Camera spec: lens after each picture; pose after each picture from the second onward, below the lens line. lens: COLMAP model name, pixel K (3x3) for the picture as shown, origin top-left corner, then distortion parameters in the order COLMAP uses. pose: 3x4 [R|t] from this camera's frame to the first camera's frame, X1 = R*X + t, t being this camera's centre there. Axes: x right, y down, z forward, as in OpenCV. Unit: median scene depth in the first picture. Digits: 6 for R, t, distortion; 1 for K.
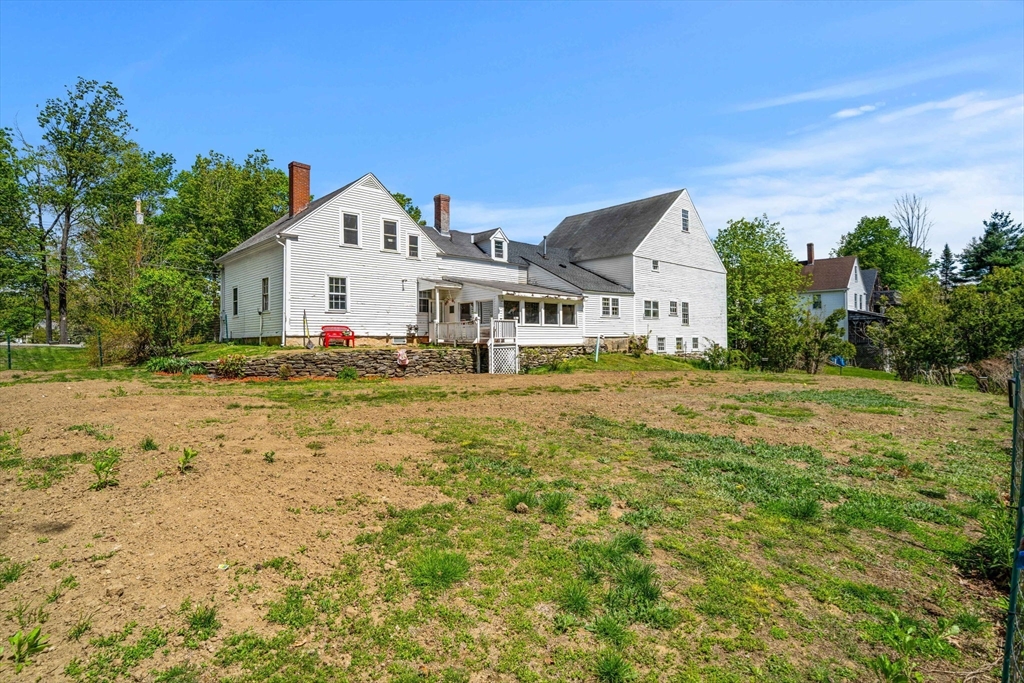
lens RADIAL K [[466.8, 0, 509.4], [0, 466.8, 328.8], [0, 0, 1]] dist [0.000968, -0.000162]
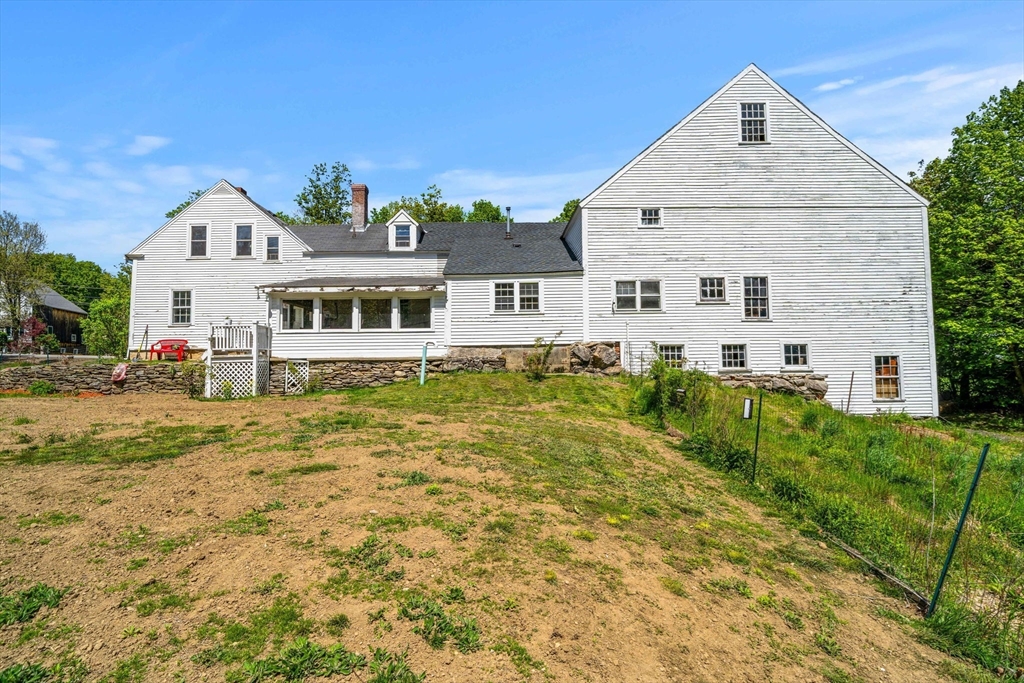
lens RADIAL K [[466.8, 0, 509.4], [0, 466.8, 328.8], [0, 0, 1]] dist [0.000968, -0.000162]
pose [[0.765981, -0.043858, -0.641365, 0.629180], [0.022148, 0.998878, -0.041854, 0.021757], [0.642481, 0.017854, 0.766093, 0.540378]]
